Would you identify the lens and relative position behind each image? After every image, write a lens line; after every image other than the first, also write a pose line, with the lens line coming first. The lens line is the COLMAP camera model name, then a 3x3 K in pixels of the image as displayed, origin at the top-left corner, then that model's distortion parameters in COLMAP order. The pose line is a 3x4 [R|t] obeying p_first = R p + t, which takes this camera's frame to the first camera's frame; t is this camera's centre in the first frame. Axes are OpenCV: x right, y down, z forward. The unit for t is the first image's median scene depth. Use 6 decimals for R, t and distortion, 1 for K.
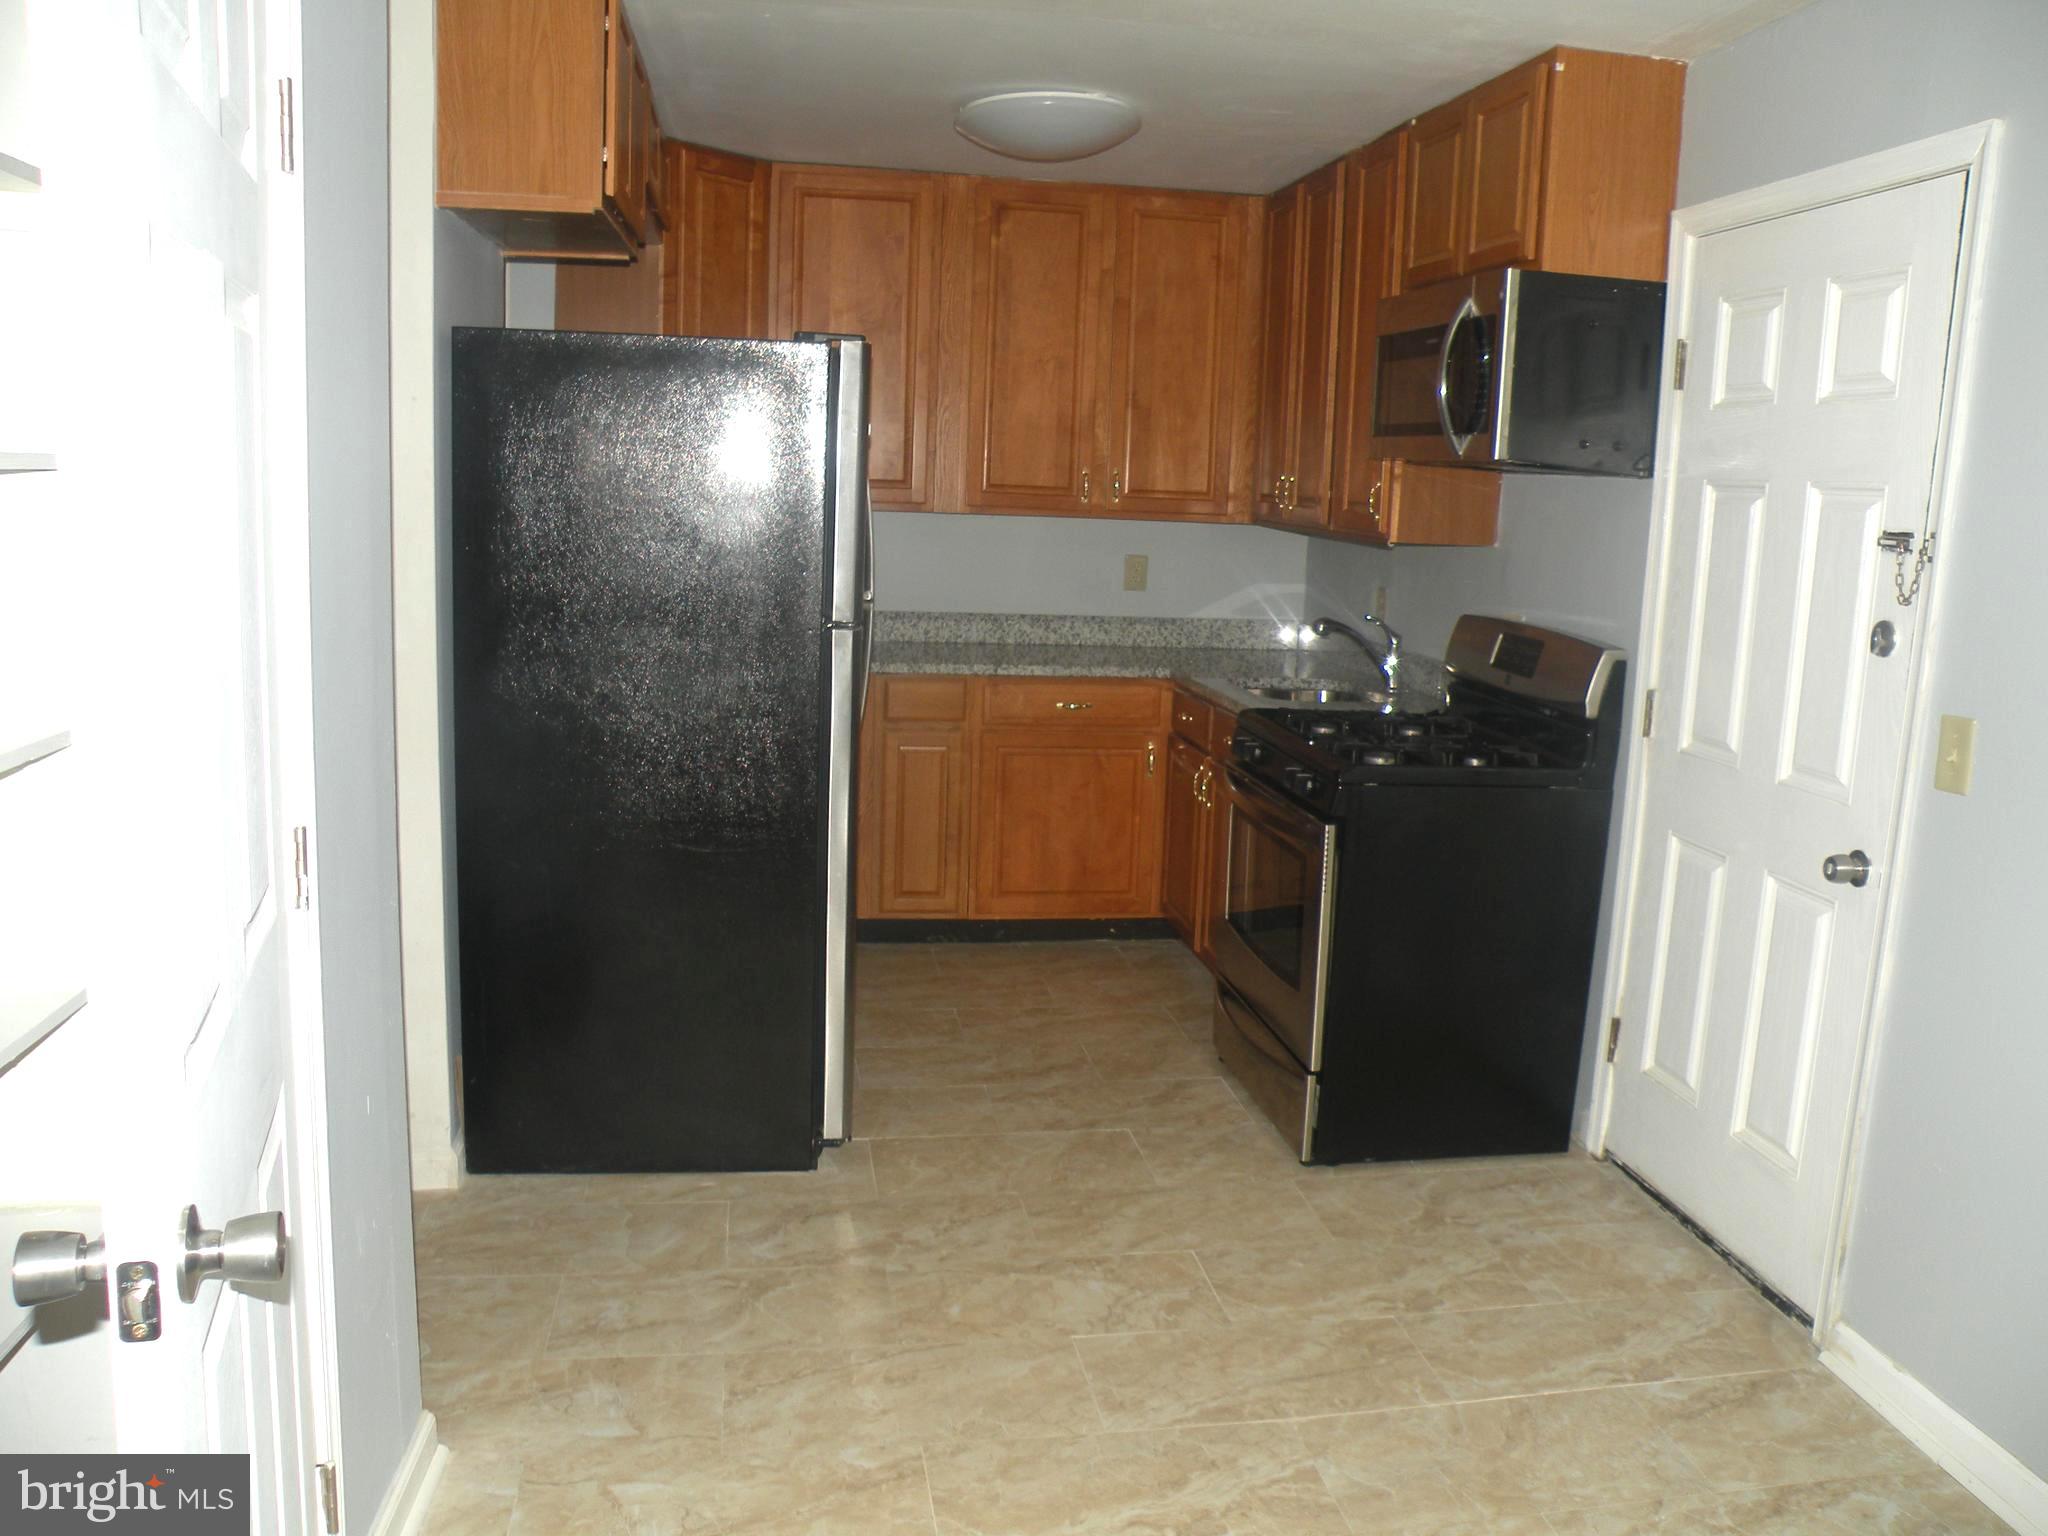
lens RADIAL K [[1635.3, 0, 1028.9], [0, 1635.3, 763.2], [0, 0, 1]] dist [-0.141929, 0.079932]
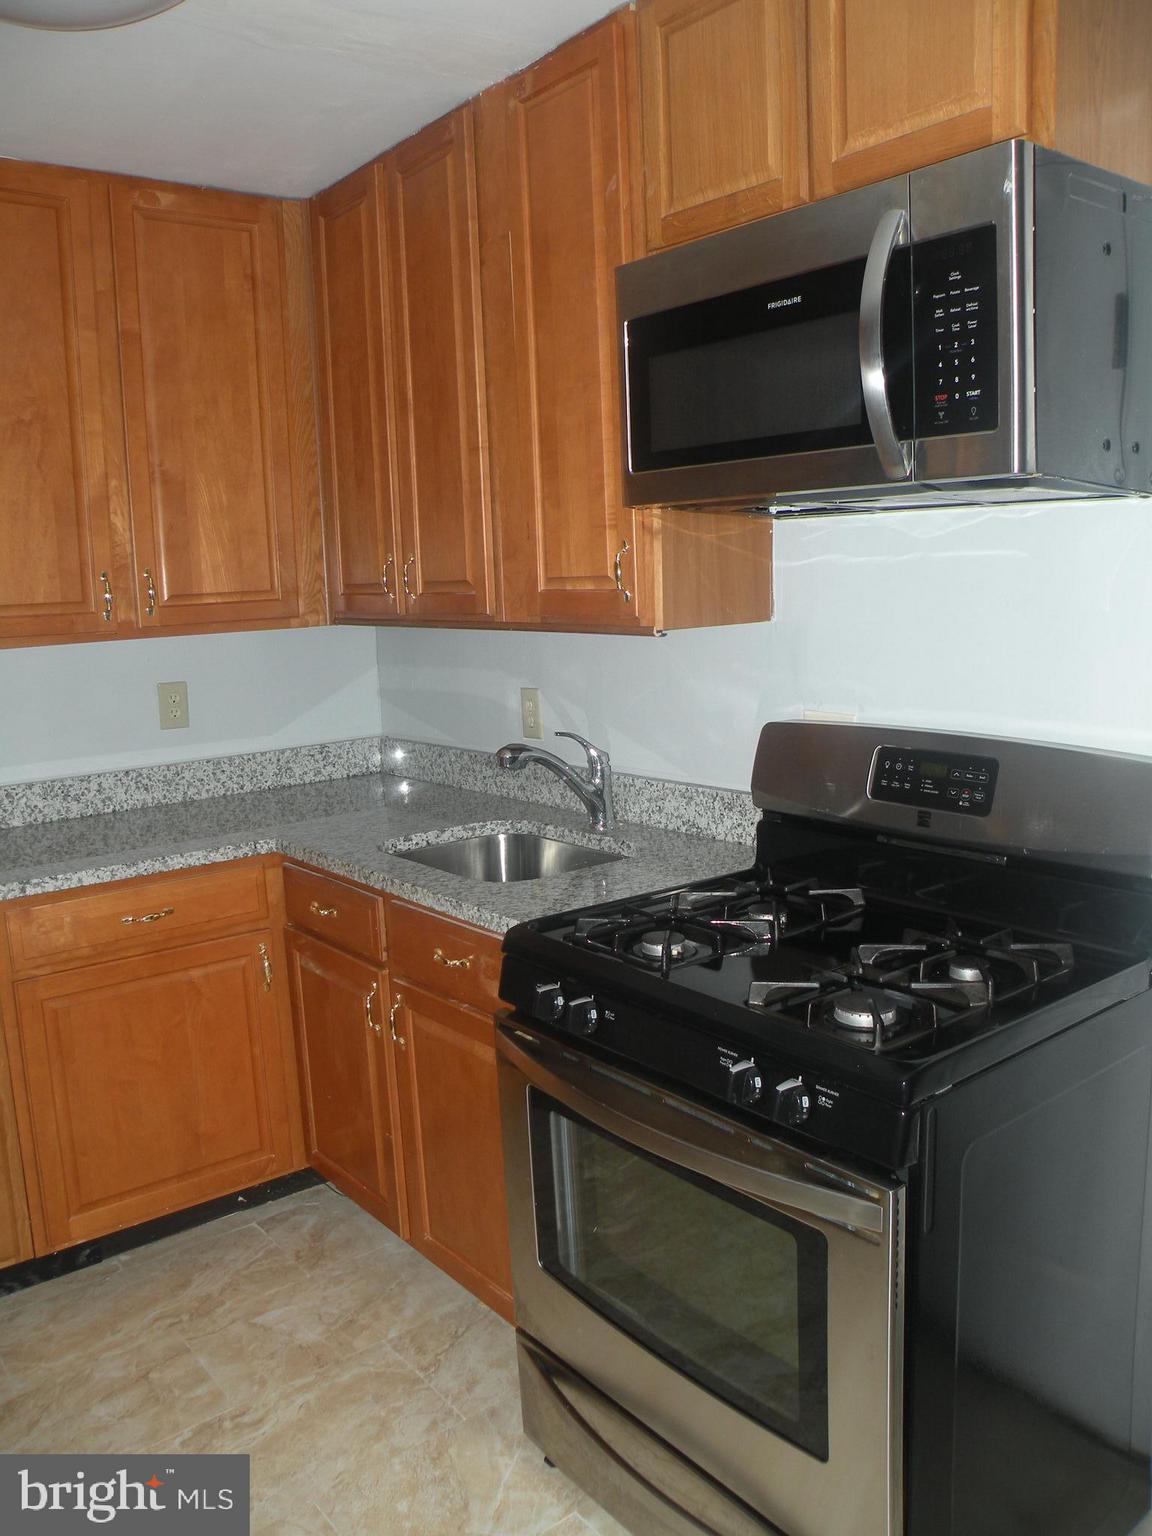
lens RADIAL K [[1226.5, 0, 582.3], [0, 1226.5, 732.7], [0, 0, 1]] dist [-0.141929, 0.079932]
pose [[0.868827, -0.135962, 0.476082, -0.042205], [0.157074, 0.987576, -0.004614, -0.078568], [-0.469540, 0.078789, 0.879389, 0.458098]]
